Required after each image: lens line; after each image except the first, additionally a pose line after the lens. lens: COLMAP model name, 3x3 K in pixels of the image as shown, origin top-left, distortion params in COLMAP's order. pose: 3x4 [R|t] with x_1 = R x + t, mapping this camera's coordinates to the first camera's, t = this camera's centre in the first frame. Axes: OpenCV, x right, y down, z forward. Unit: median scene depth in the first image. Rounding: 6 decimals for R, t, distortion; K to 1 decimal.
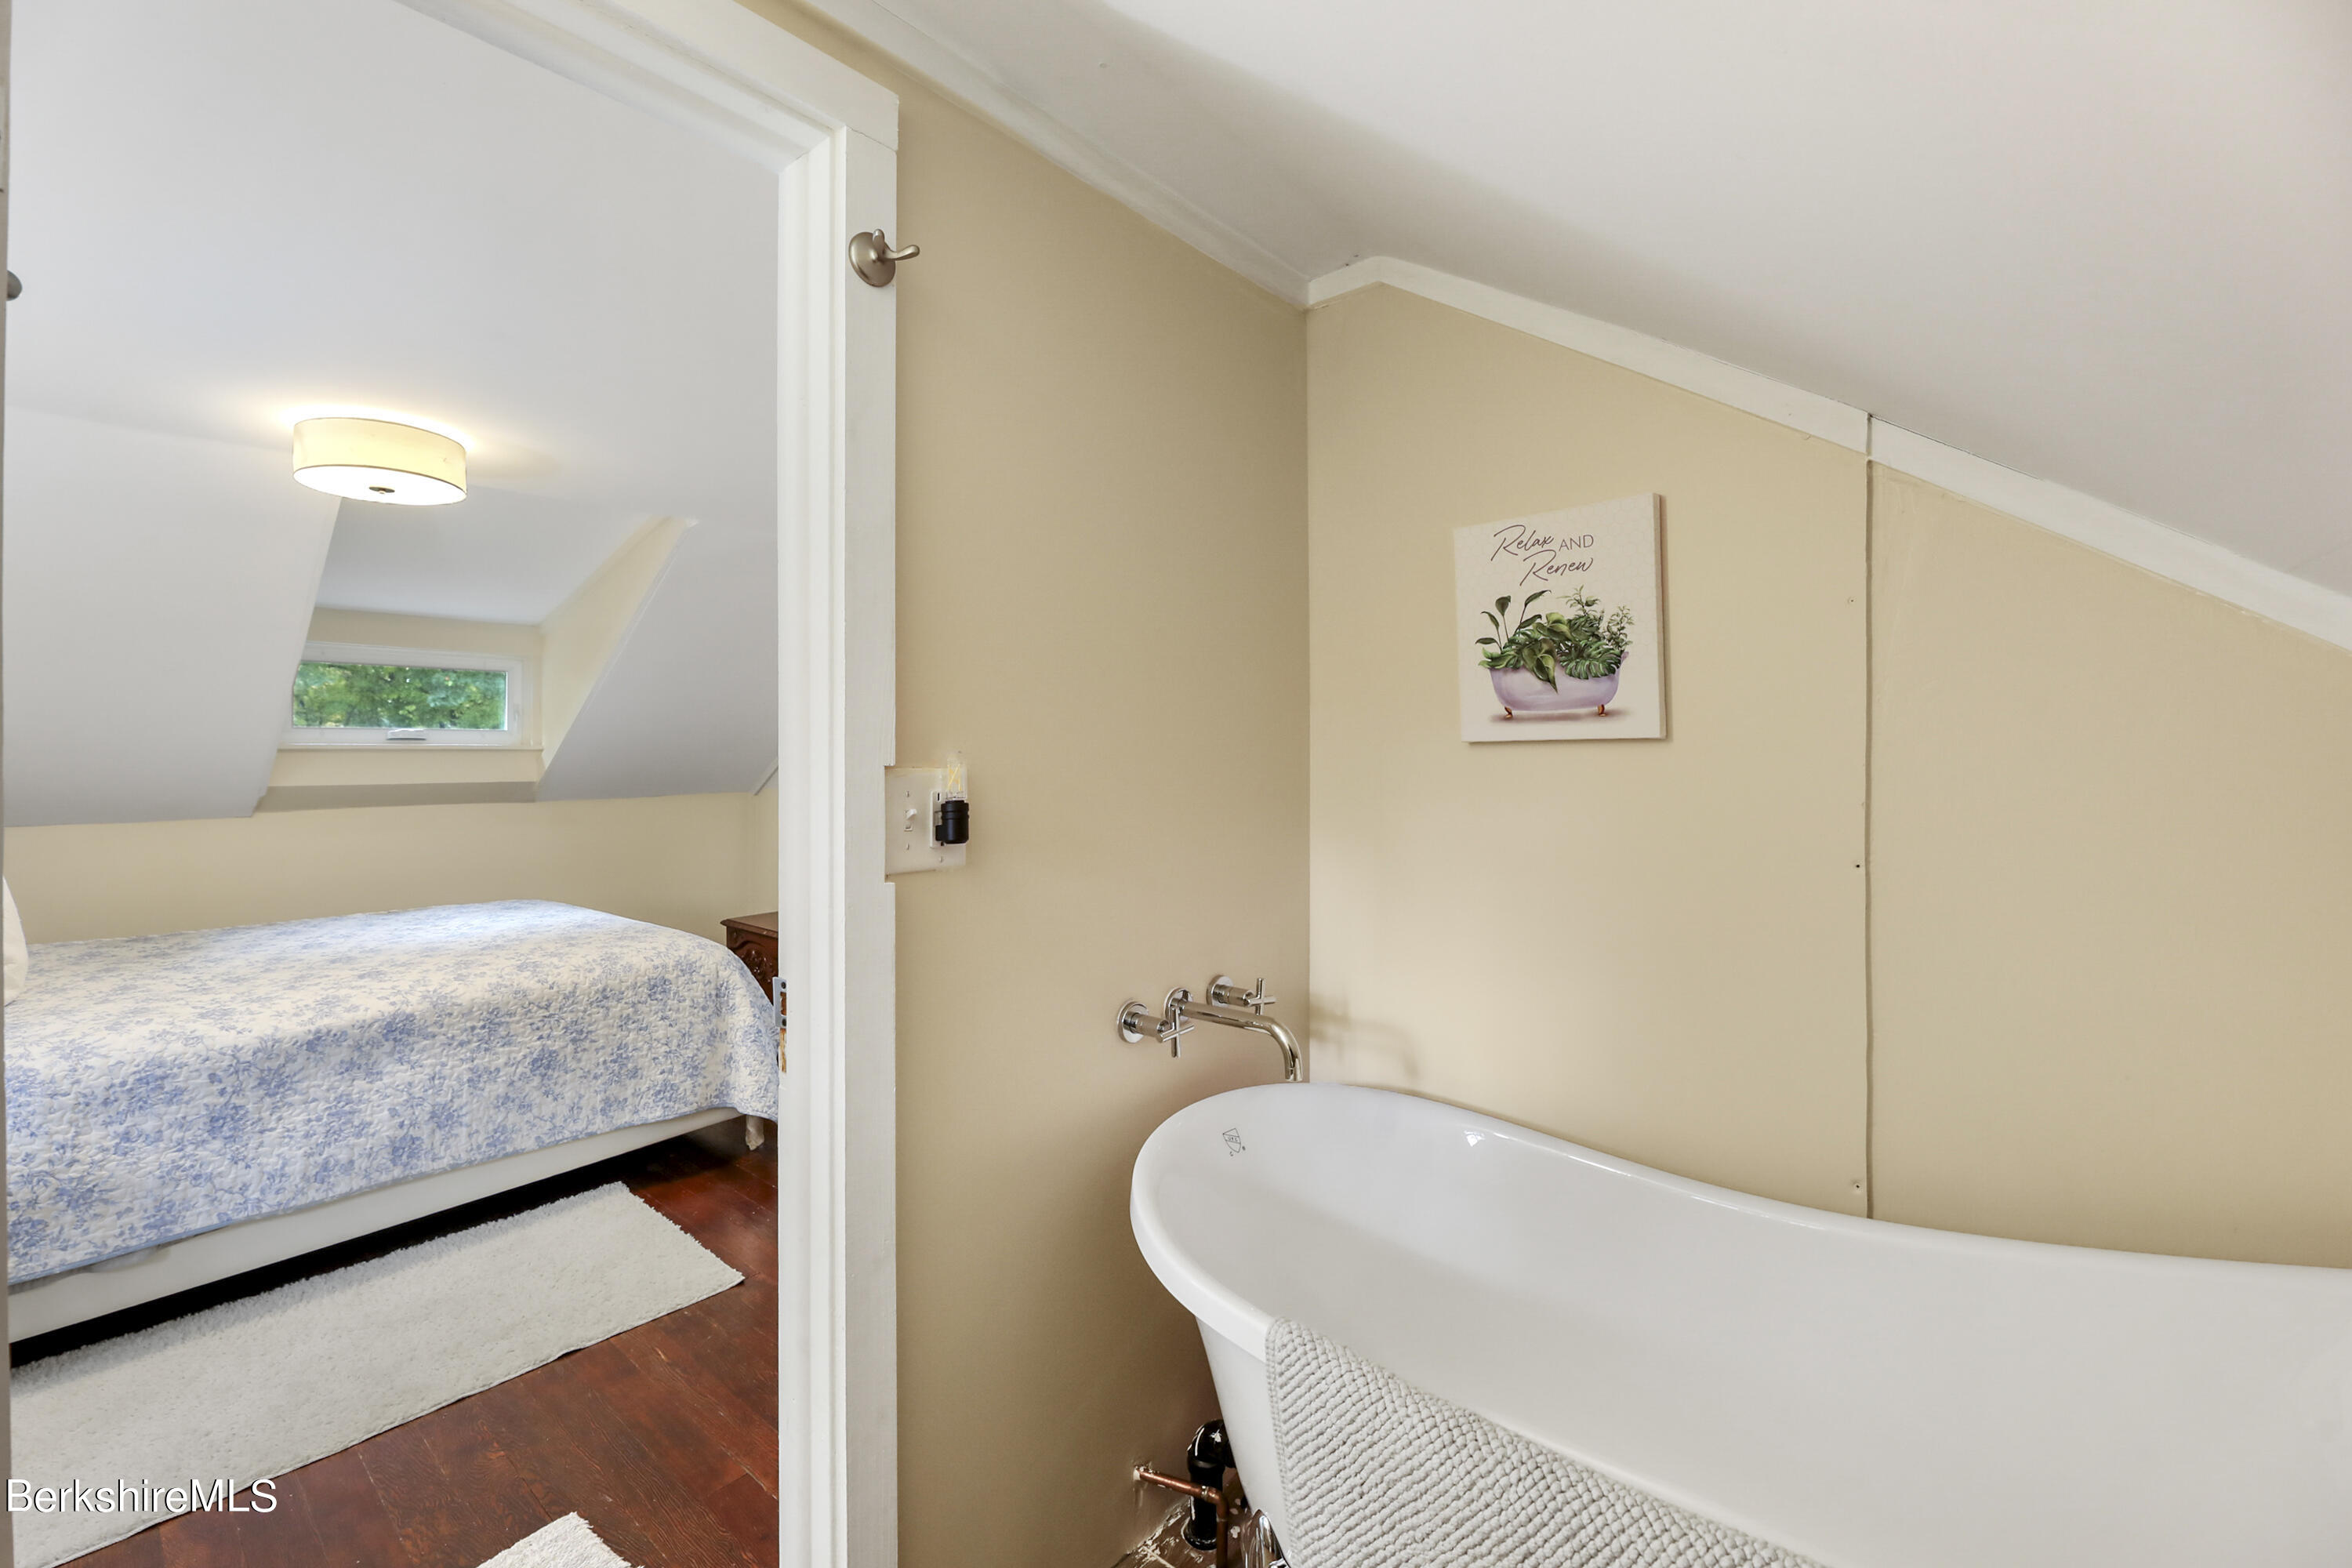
lens RADIAL K [[977.1, 0, 1180.2], [0, 977.1, 737.6], [0, 0, 1]] dist [-0.000358, -0.002811]
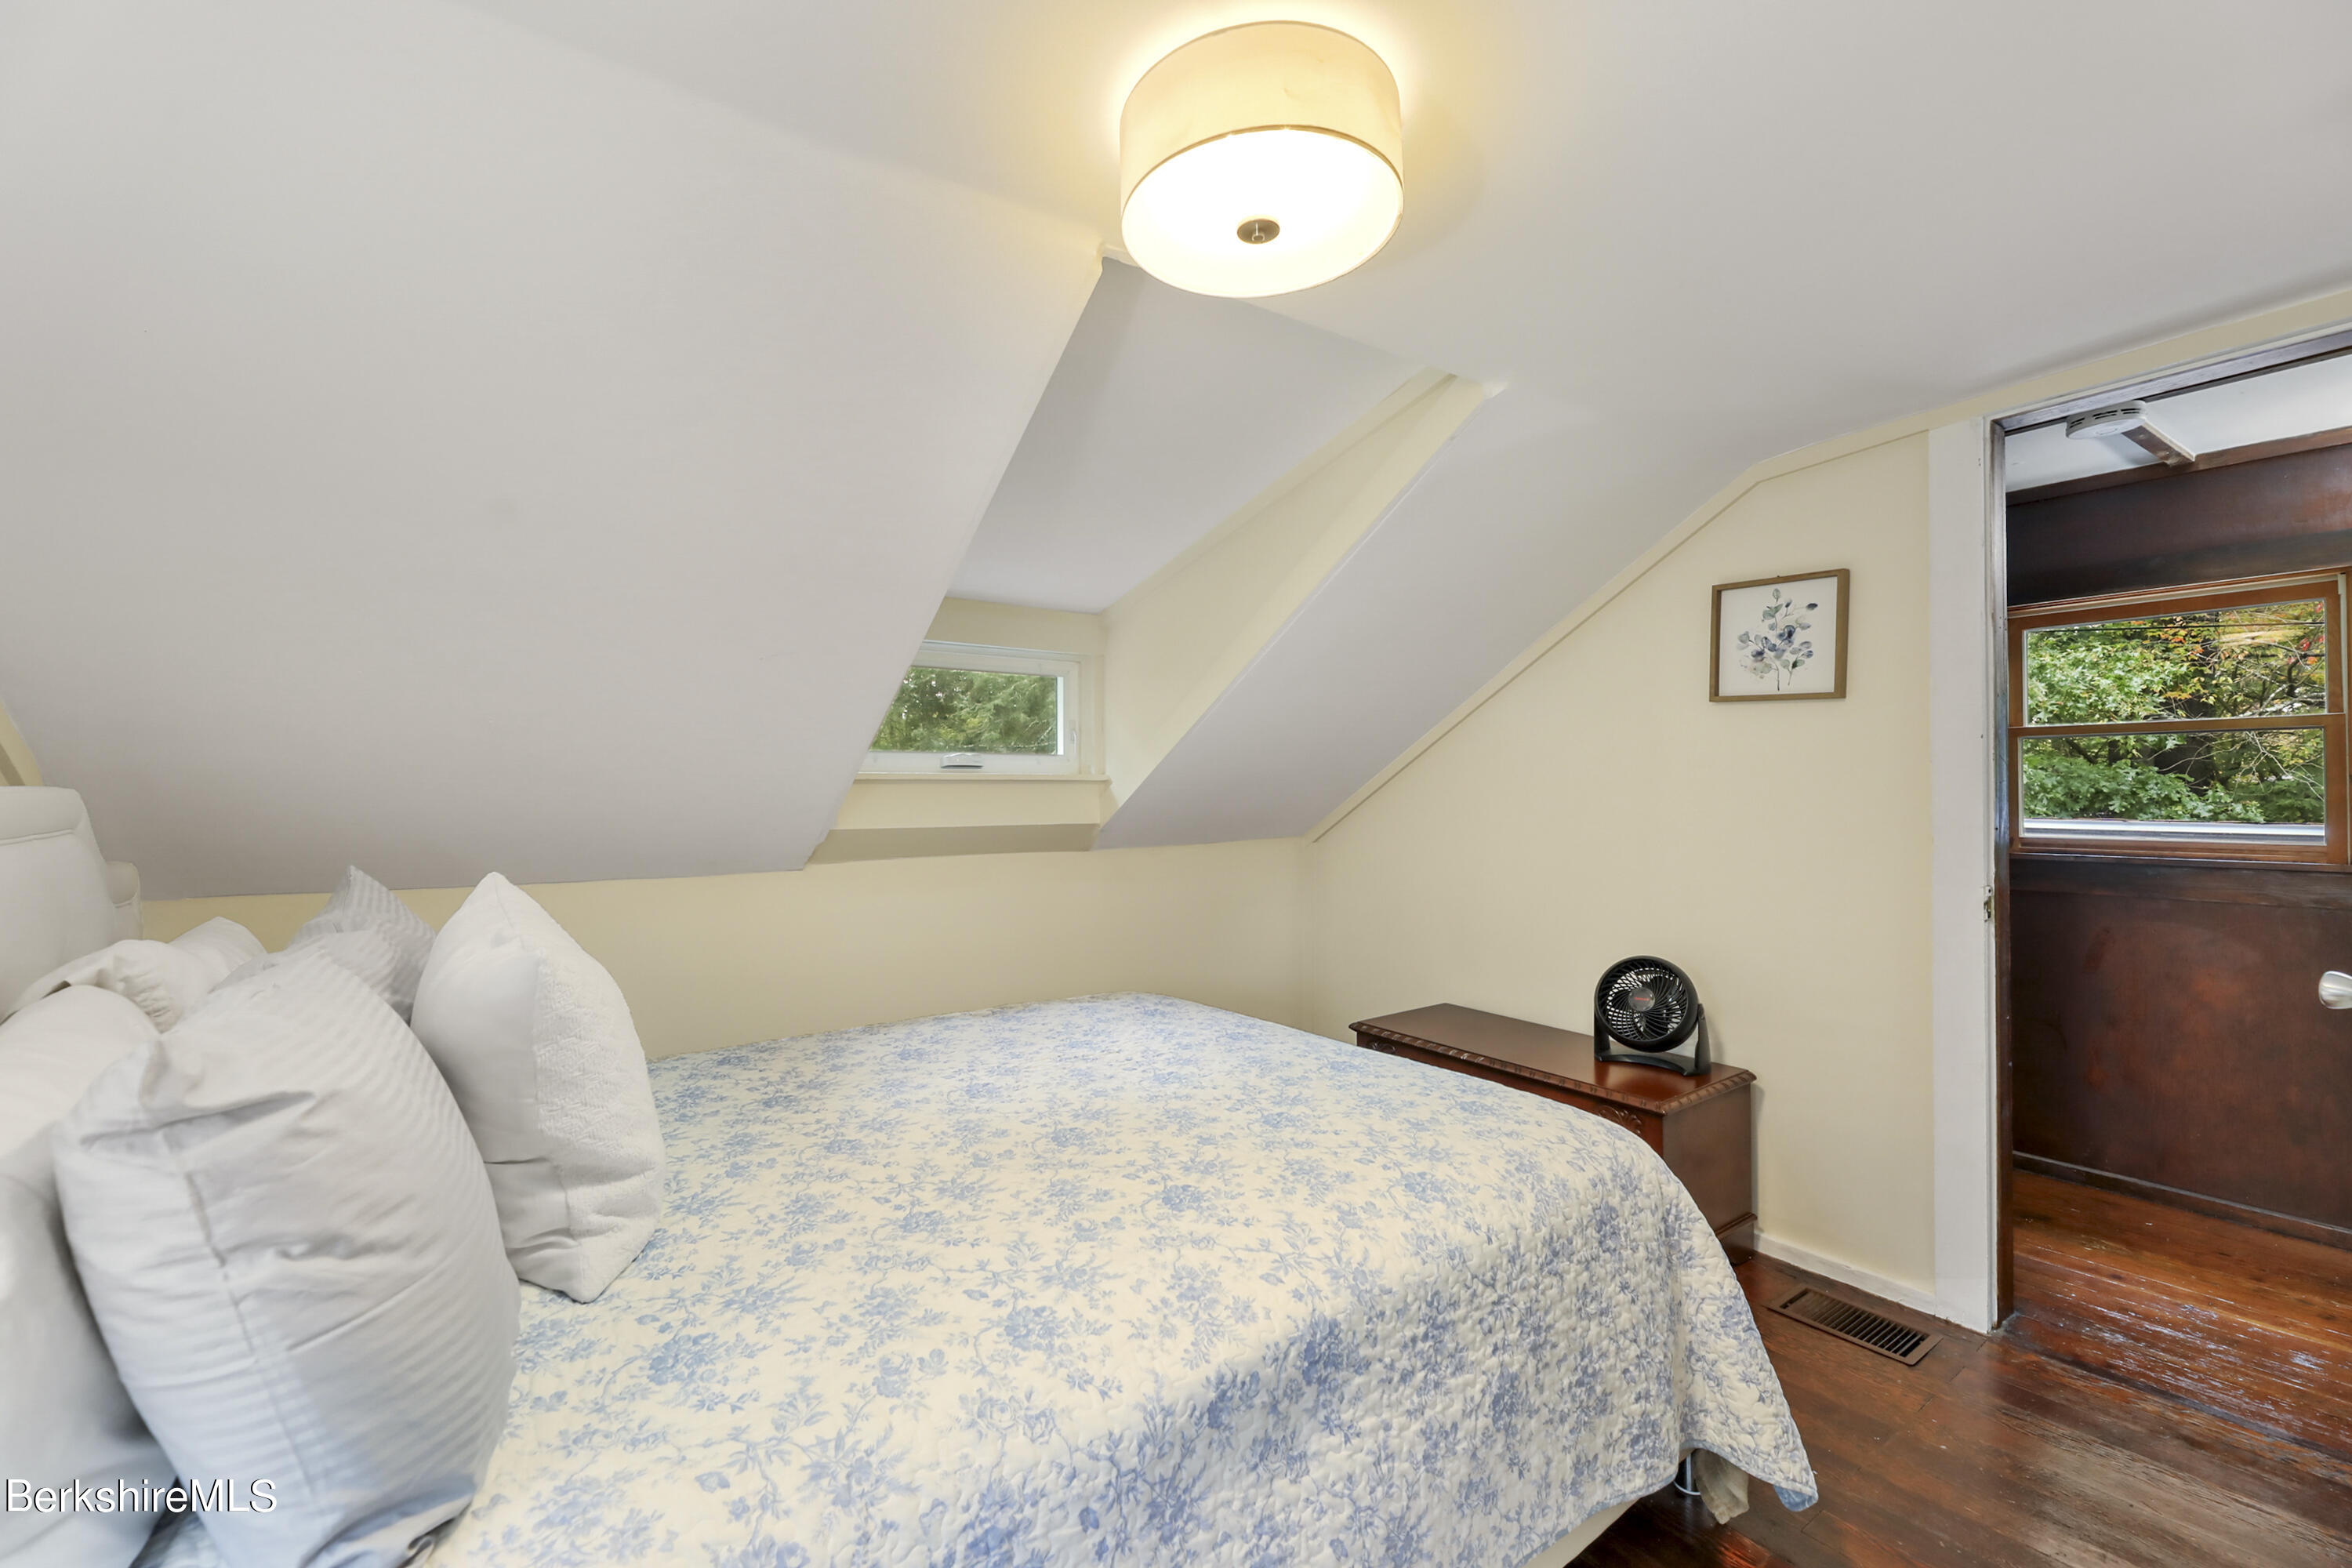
lens RADIAL K [[977.1, 0, 1177.6], [0, 977.1, 787.4], [0, 0, 1]] dist [-0.000358, -0.002811]
pose [[0.968498, -0.002971, -0.249005, -0.693396], [0.006046, 0.999915, 0.011584, 0.015143], [0.248950, -0.012724, 0.968433, 0.486704]]
